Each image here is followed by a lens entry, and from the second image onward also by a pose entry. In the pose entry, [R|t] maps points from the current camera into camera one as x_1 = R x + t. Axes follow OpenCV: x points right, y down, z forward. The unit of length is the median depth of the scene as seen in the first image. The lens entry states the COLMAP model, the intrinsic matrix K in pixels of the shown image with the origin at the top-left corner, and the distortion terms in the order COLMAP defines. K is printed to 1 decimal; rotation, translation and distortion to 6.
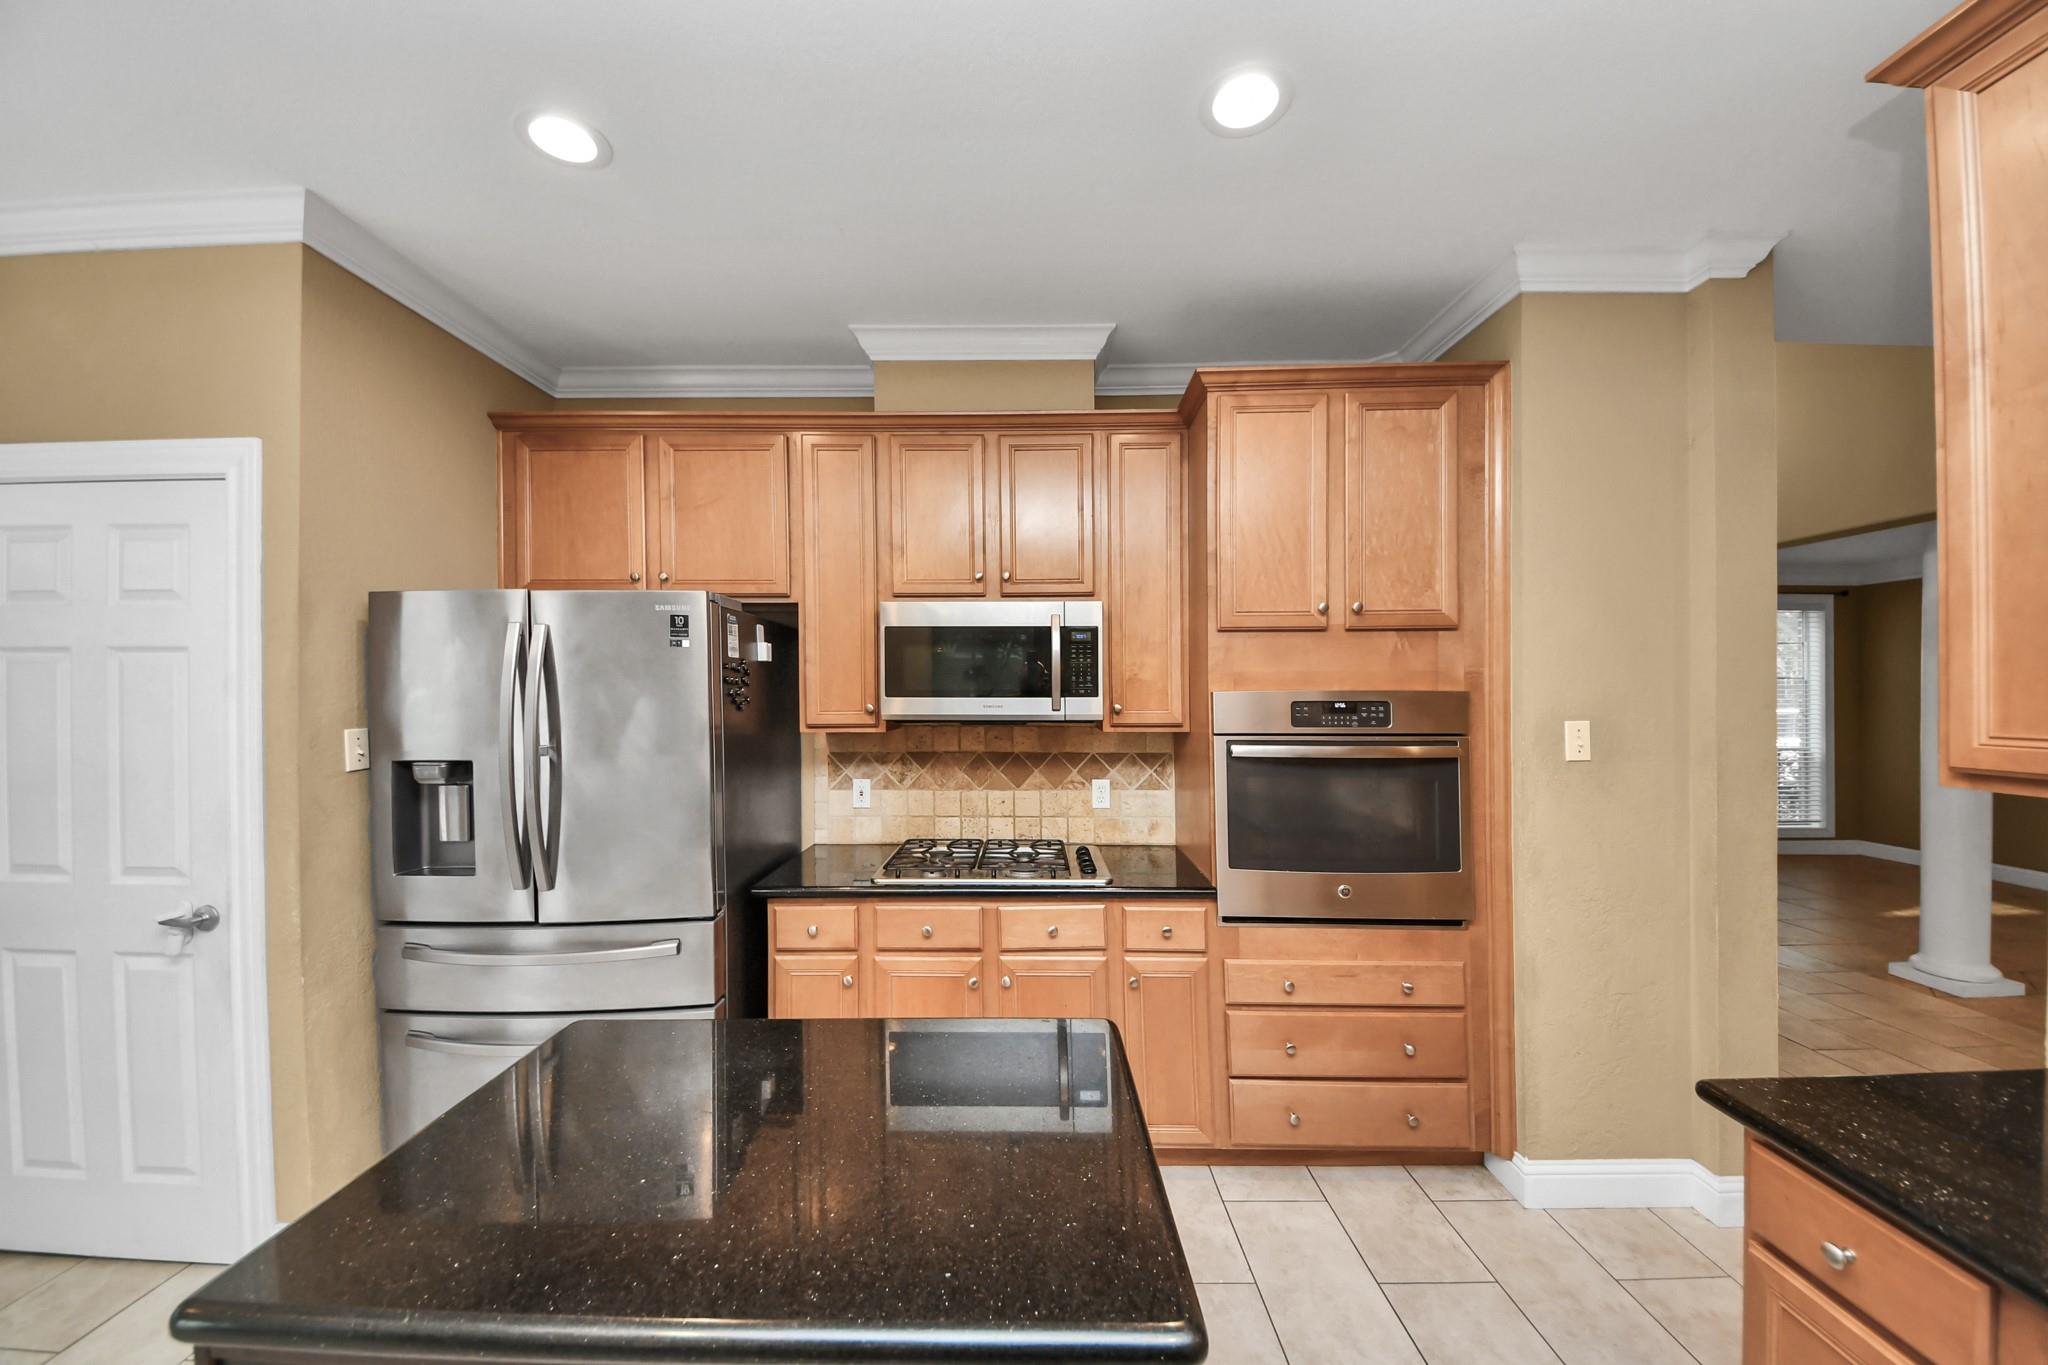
lens RADIAL K [[697.1, 0, 989.0], [0, 697.1, 699.6], [0, 0, 1]] dist [0.011499, -0.000045]
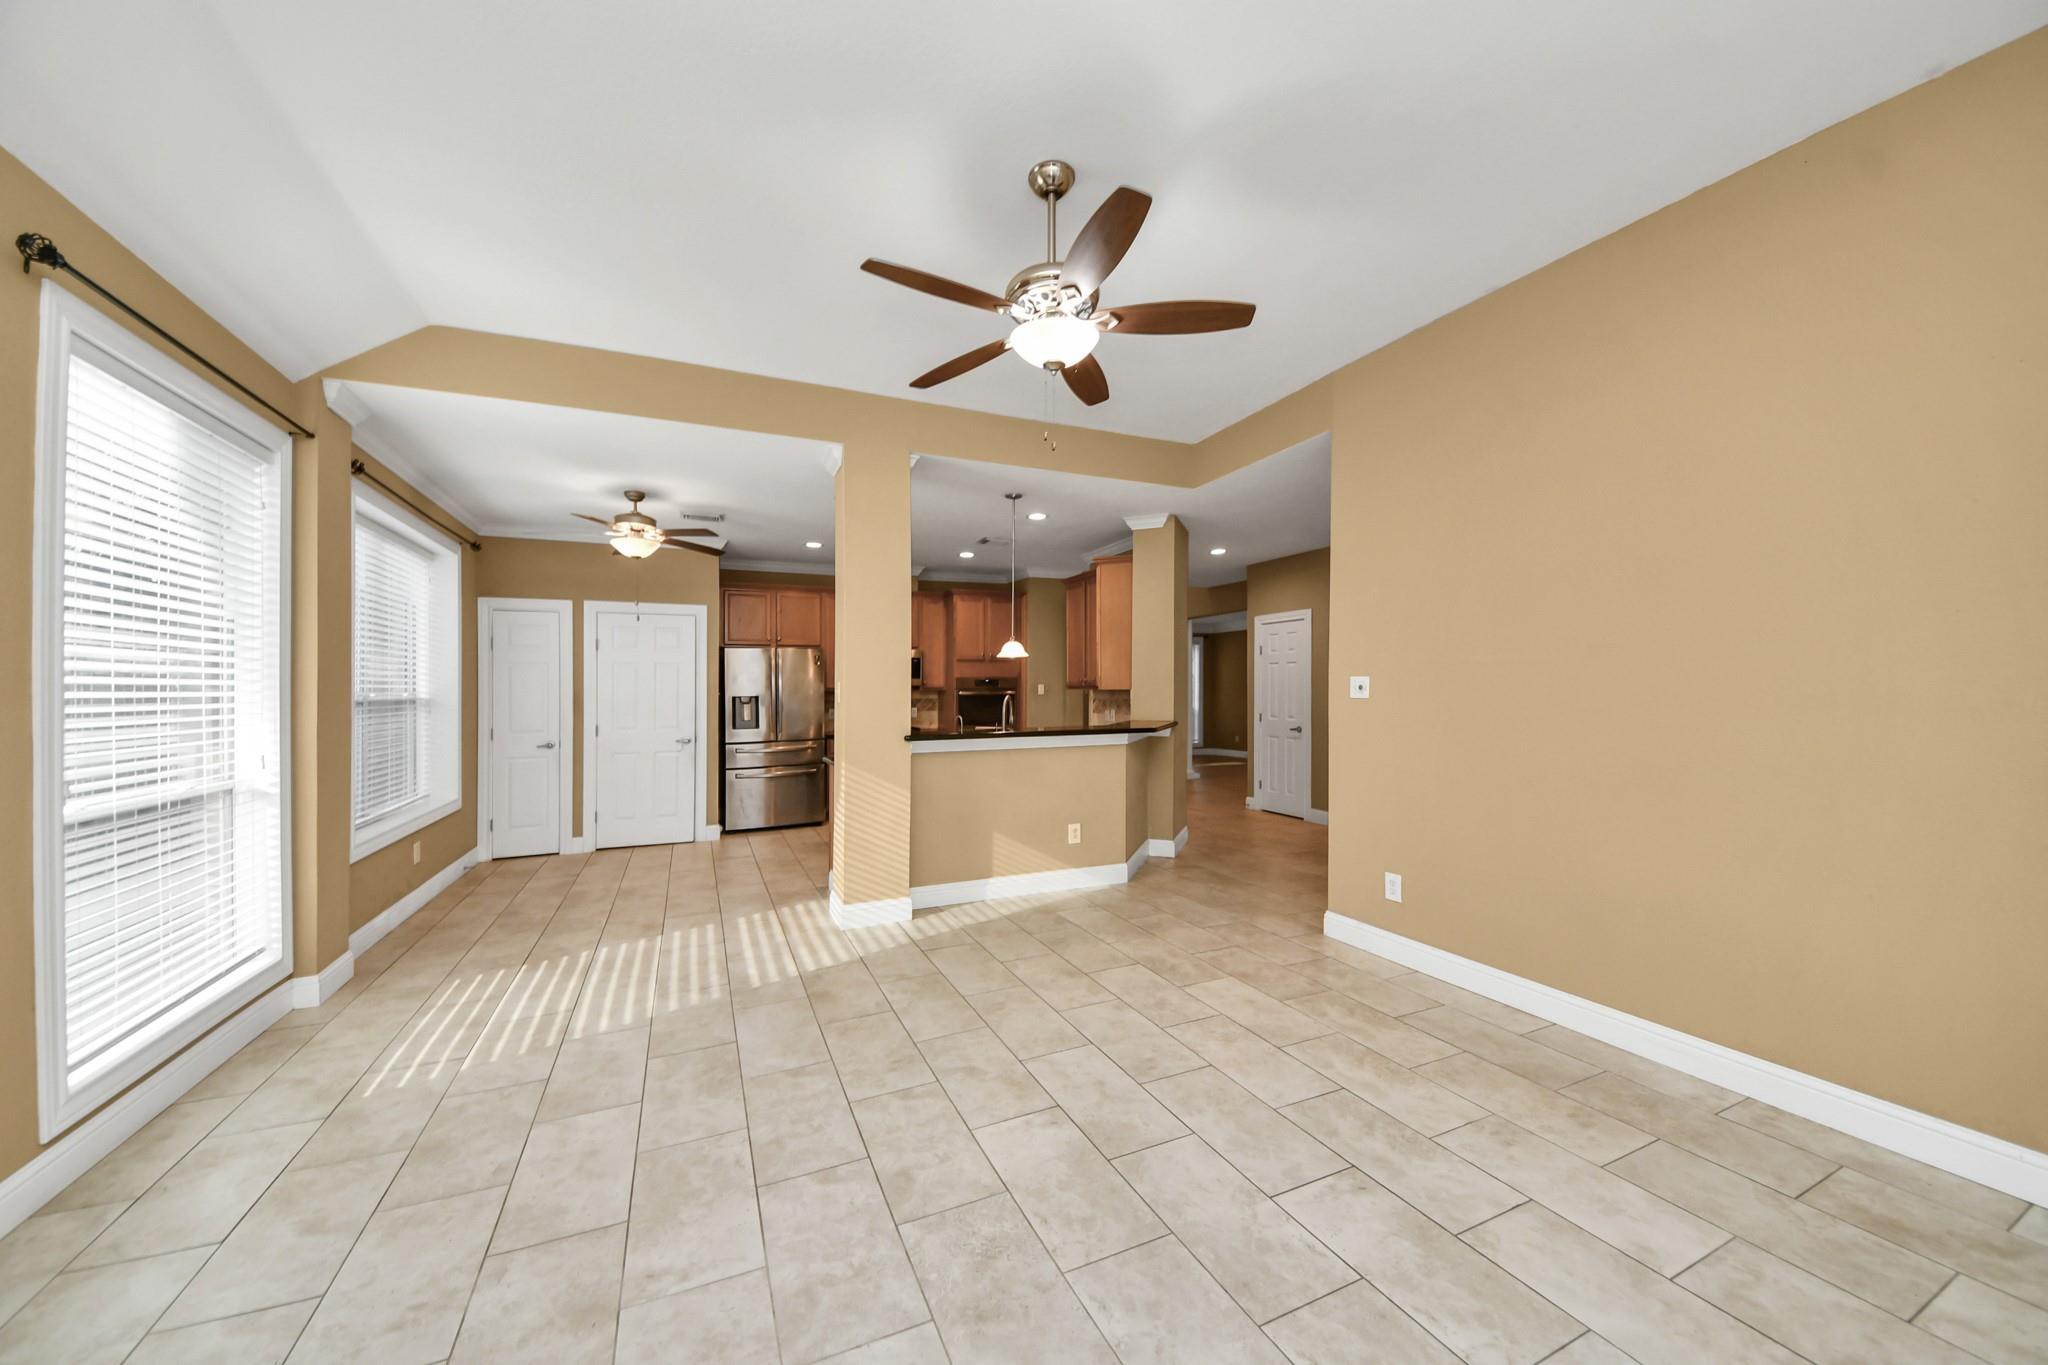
lens RADIAL K [[710.5, 0, 1030.2], [0, 710.5, 678.4], [0, 0, 1]] dist [0.000652, -0.000050]
pose [[0.898638, -0.000679, 0.438691, -0.817314], [0.010853, 0.999727, -0.020683, 0.065321], [-0.438557, 0.023347, 0.898400, -2.139073]]
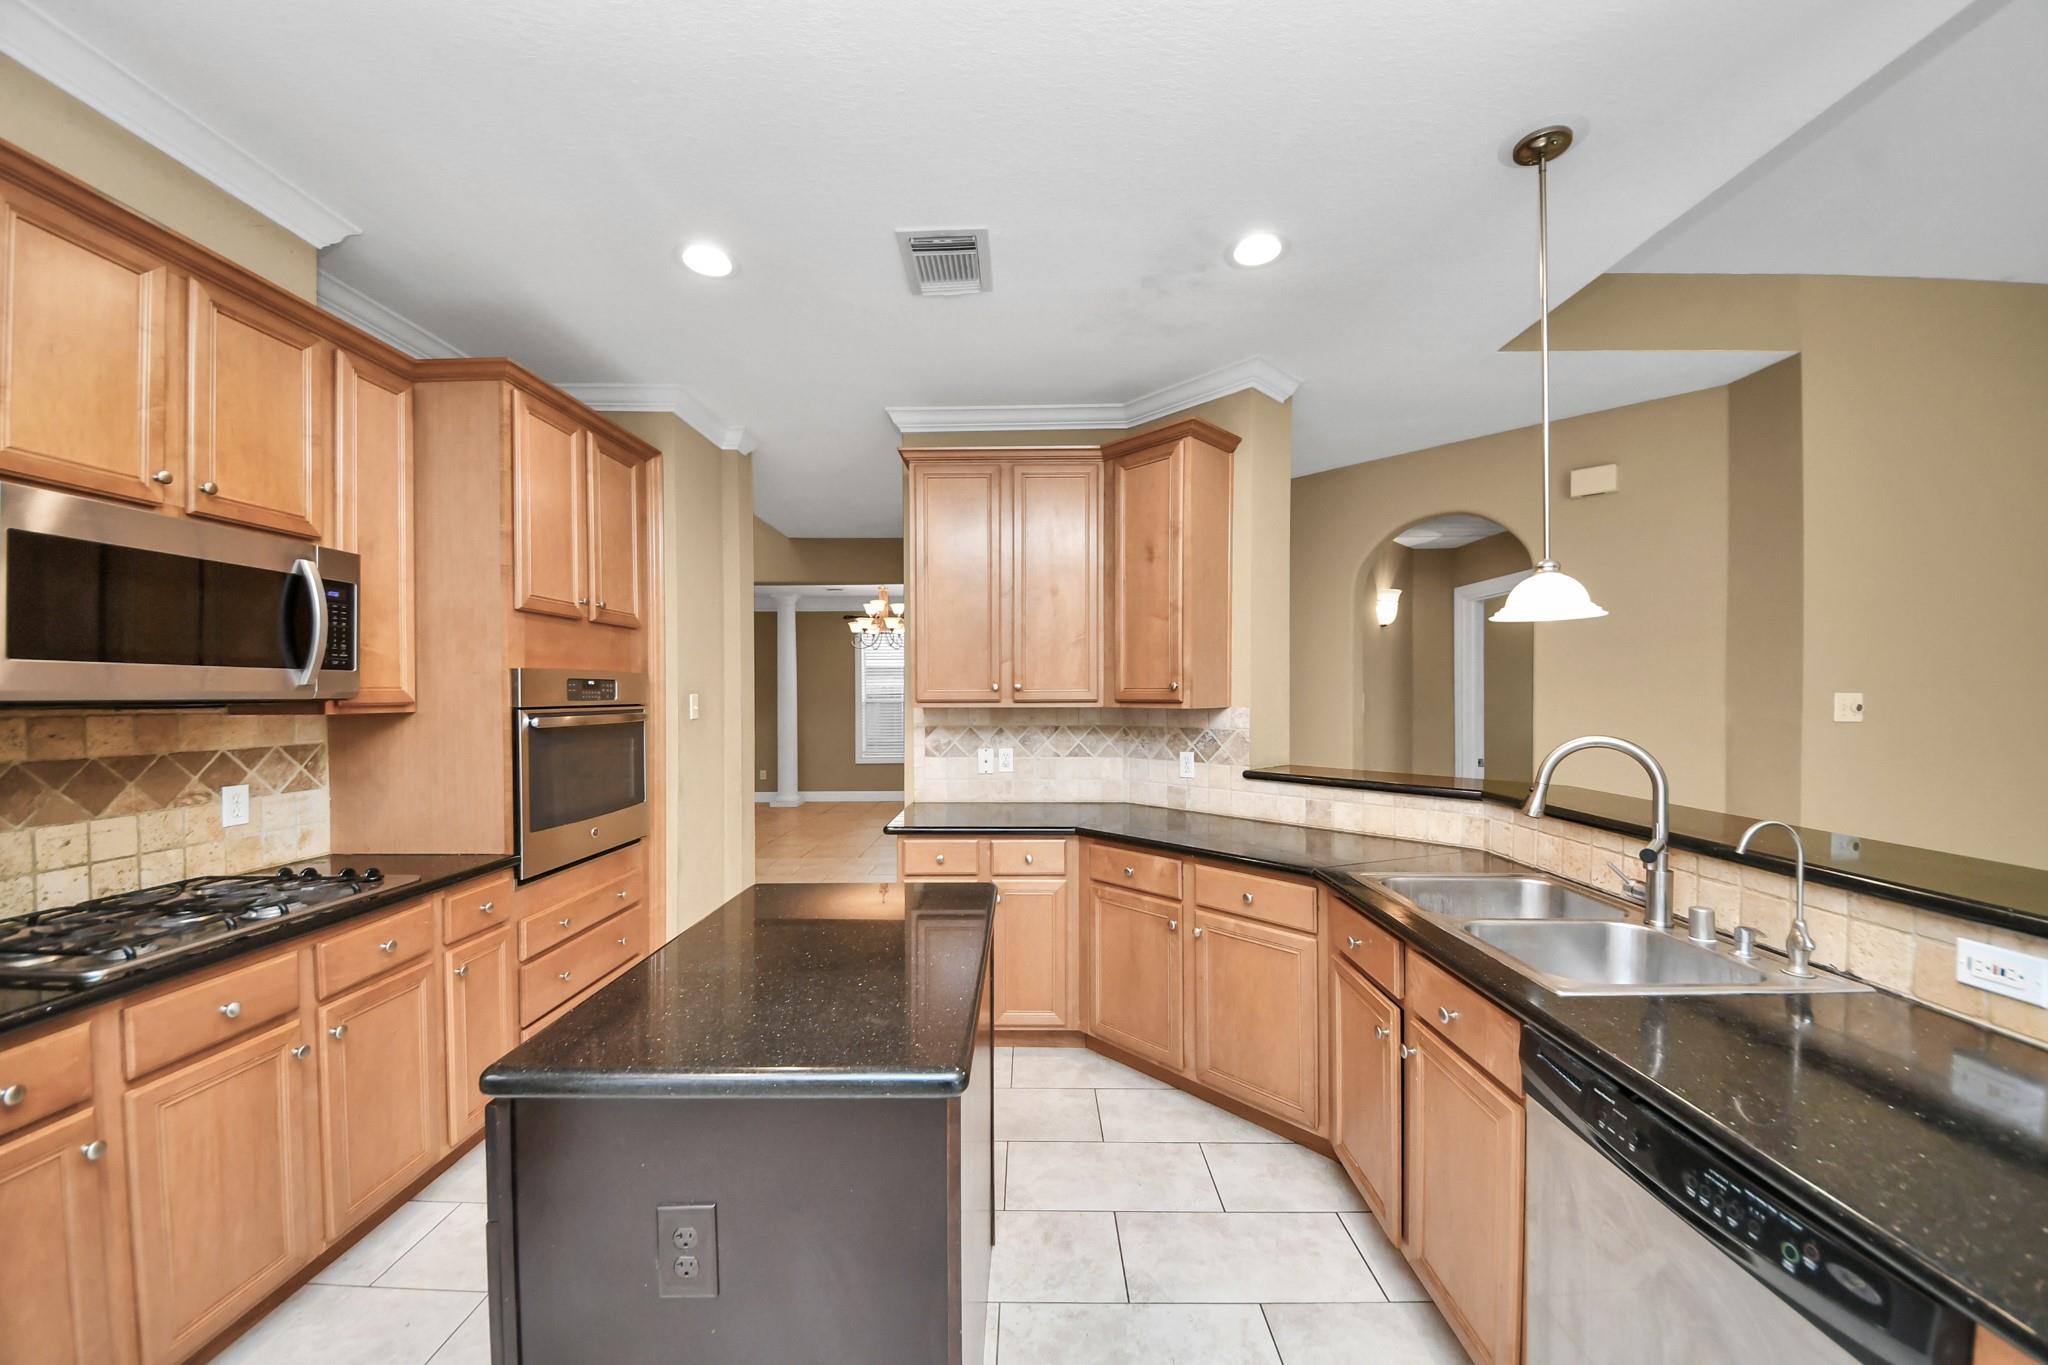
lens RADIAL K [[722.2, 0, 1025.4], [0, 722.2, 701.7], [0, 0, 1]] dist [-0.007234, -0.007441]
pose [[-0.013095, -0.011004, 0.999854, -0.662403], [0.008175, 0.999905, 0.011111, 0.029149], [-0.999881, 0.008320, -0.013004, 0.211338]]
